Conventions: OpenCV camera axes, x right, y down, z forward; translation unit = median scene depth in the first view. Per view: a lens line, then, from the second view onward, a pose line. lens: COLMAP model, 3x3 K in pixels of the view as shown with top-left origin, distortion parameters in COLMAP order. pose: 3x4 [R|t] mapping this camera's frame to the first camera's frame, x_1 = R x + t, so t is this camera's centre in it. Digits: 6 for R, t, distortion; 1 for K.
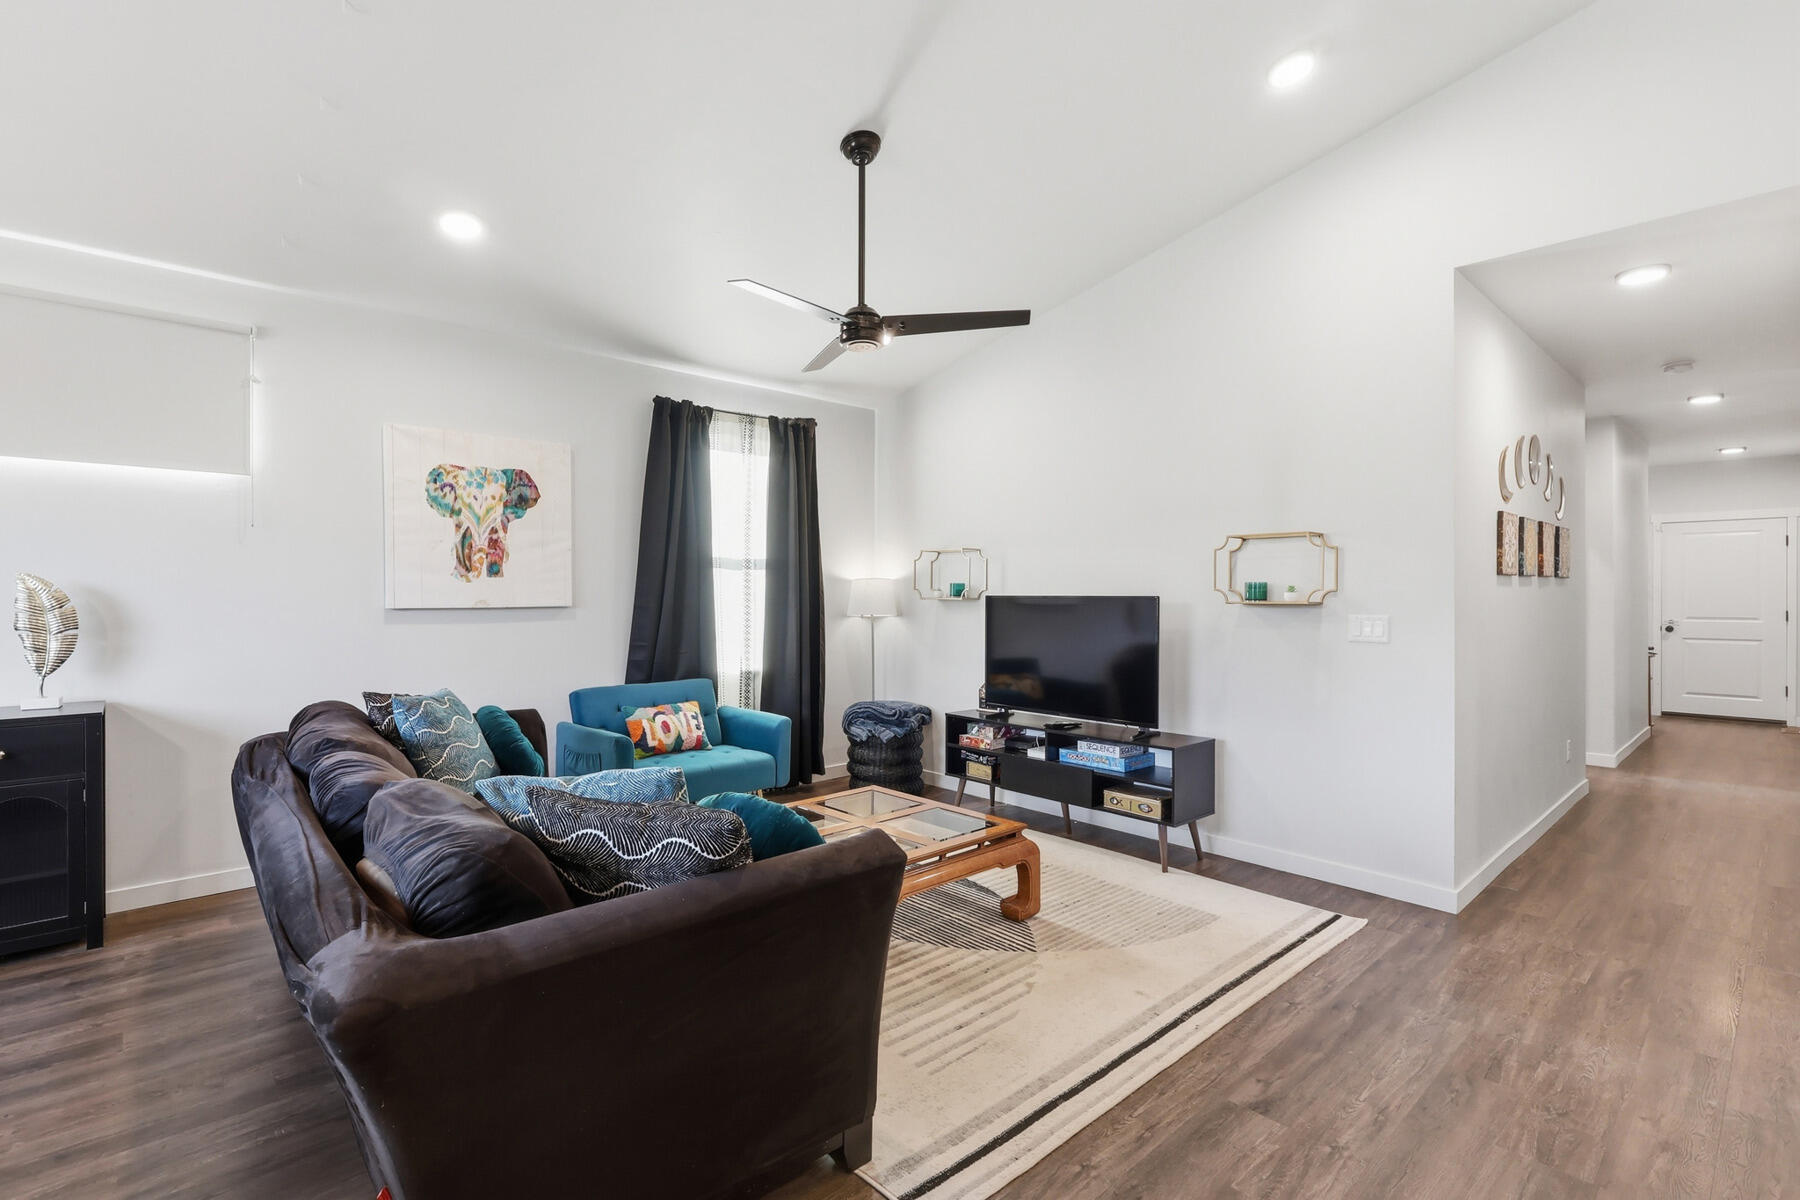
lens RADIAL K [[830.3, 0, 895.3], [0, 830.3, 597.8], [0, 0, 1]] dist [-0.003596, 0.000538]
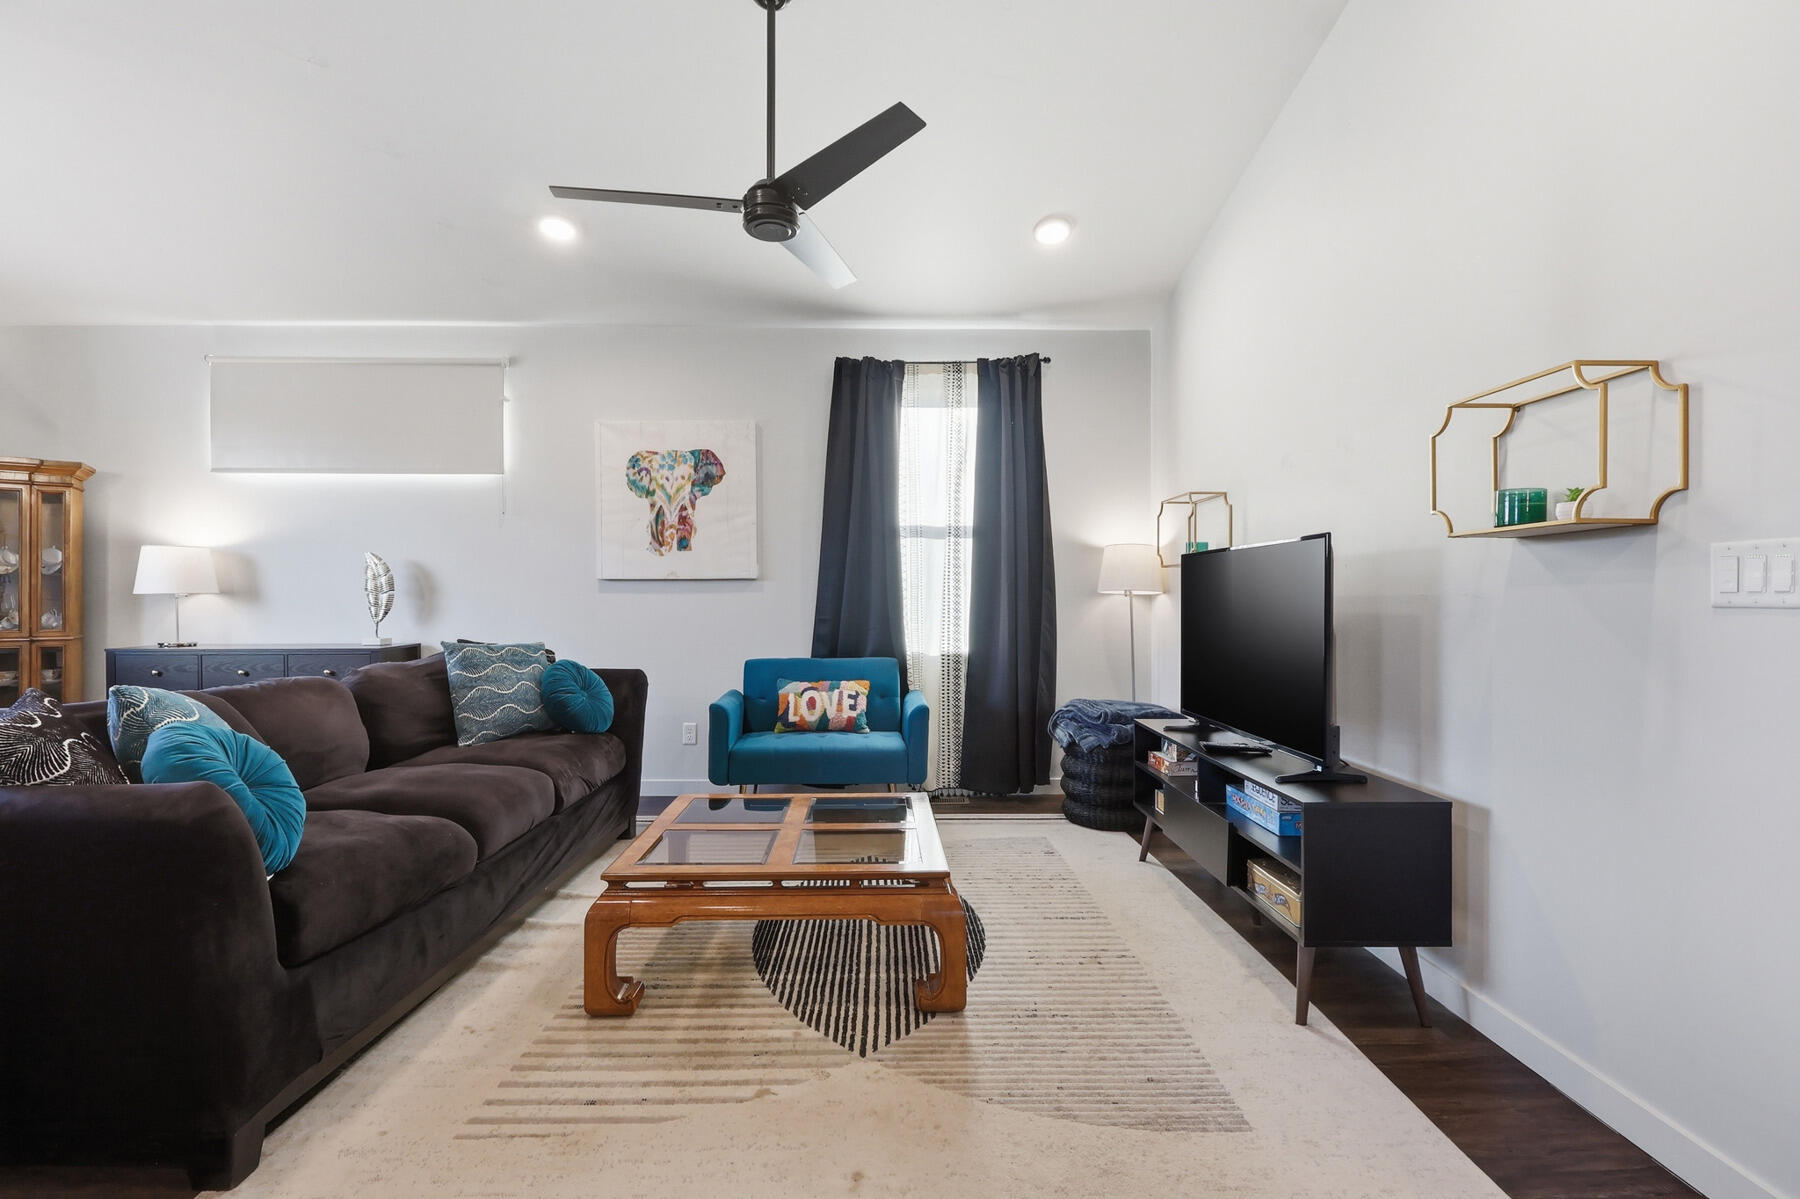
lens RADIAL K [[841.1, 0, 891.7], [0, 841.1, 596.7], [0, 0, 1]] dist [-0.001683, 0.000400]
pose [[0.749855, -0.005505, -0.661579, 0.454122], [-0.000154, 0.999964, -0.008495, 0.044998], [0.661602, 0.006471, 0.749827, 0.362526]]
